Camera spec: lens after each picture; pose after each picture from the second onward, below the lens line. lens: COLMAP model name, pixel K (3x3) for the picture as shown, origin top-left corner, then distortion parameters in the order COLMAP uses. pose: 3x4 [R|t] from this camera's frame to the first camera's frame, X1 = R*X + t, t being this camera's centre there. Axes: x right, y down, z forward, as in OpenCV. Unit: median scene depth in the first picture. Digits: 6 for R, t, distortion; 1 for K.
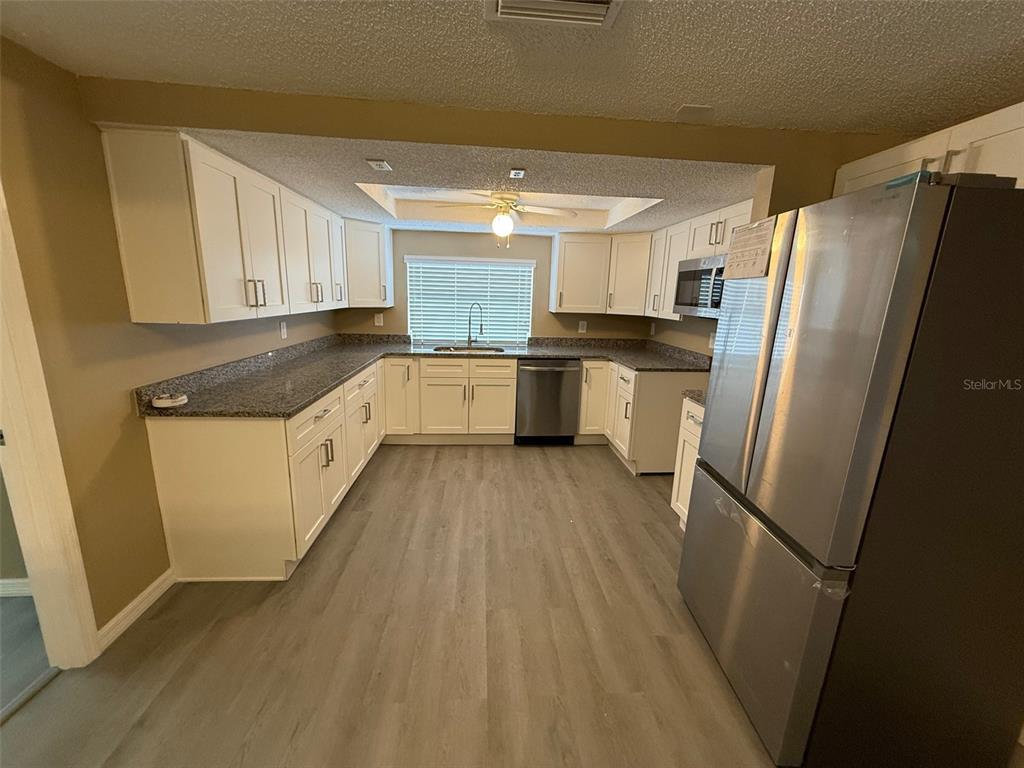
lens RADIAL K [[409.3, 0, 510.0], [0, 409.3, 382.3], [0, 0, 1]] dist [0.000582, 0.000236]
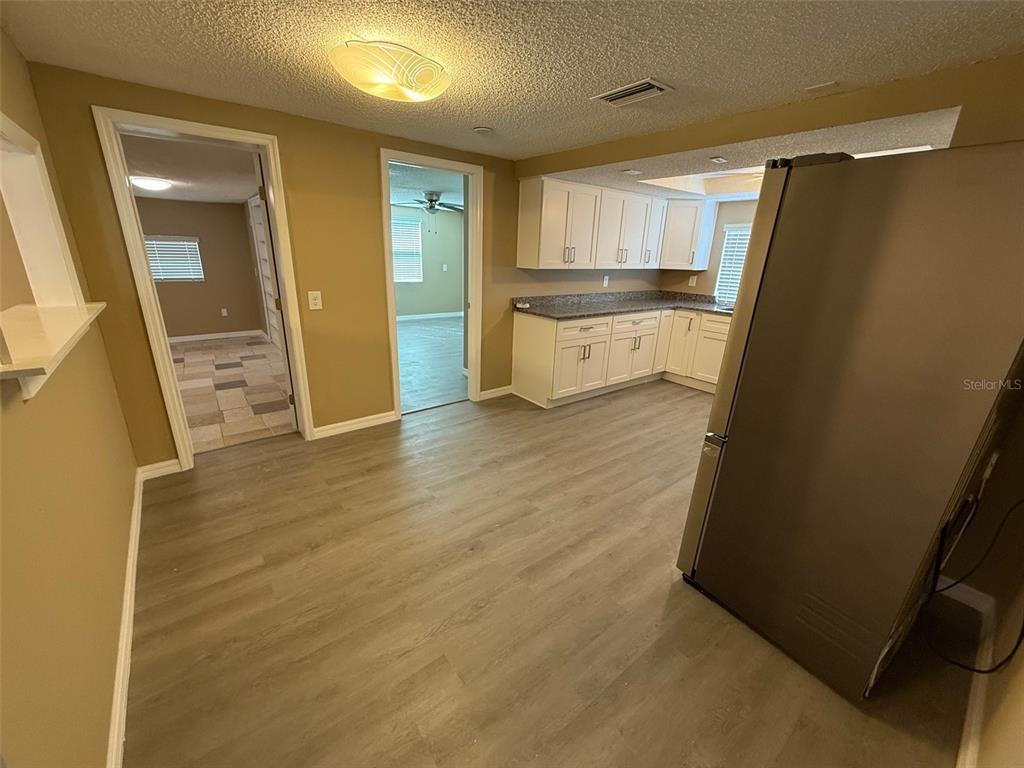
lens RADIAL K [[409.3, 0, 509.2], [0, 409.3, 382.3], [0, 0, 1]] dist [0.000582, 0.000236]
pose [[0.559444, 0.243560, -0.792275, 0.644949], [-0.191507, 0.967972, 0.162345, 0.070061], [0.806441, 0.060904, 0.588170, -0.201614]]
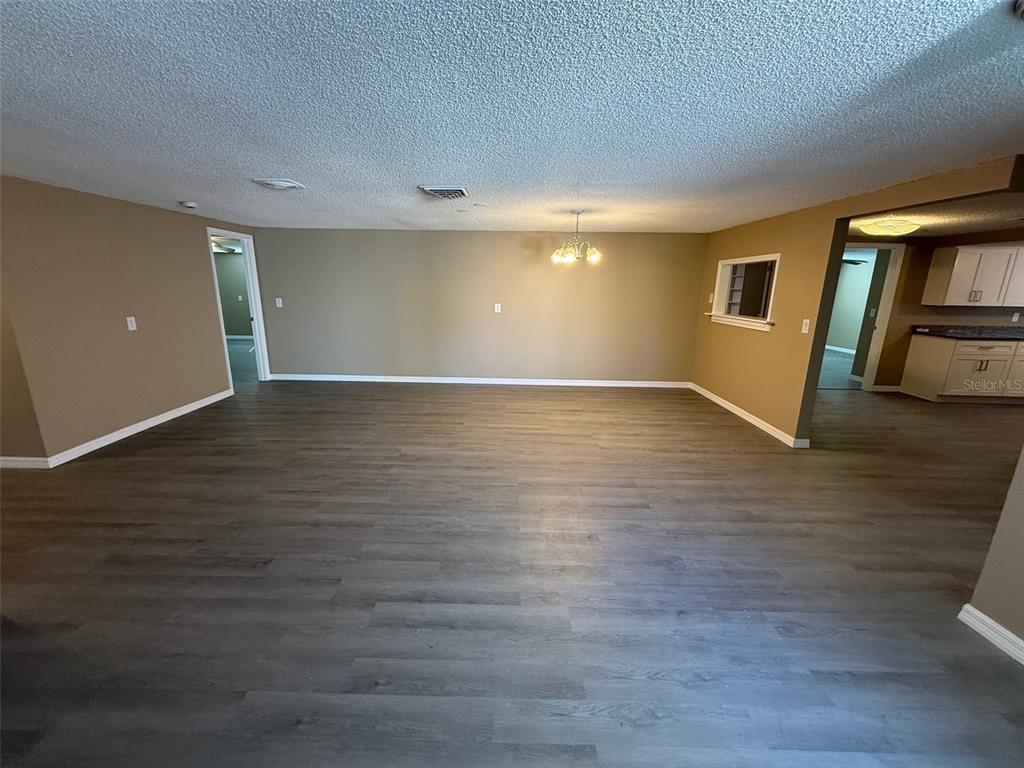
lens RADIAL K [[409.3, 0, 506.0], [0, 409.3, 380.8], [0, 0, 1]] dist [0.000582, 0.000236]
pose [[-0.097025, 0.195989, -0.975794, 1.807732], [-0.229105, 0.949693, 0.213527, 0.328577], [0.968554, 0.244276, -0.047242, -1.270458]]
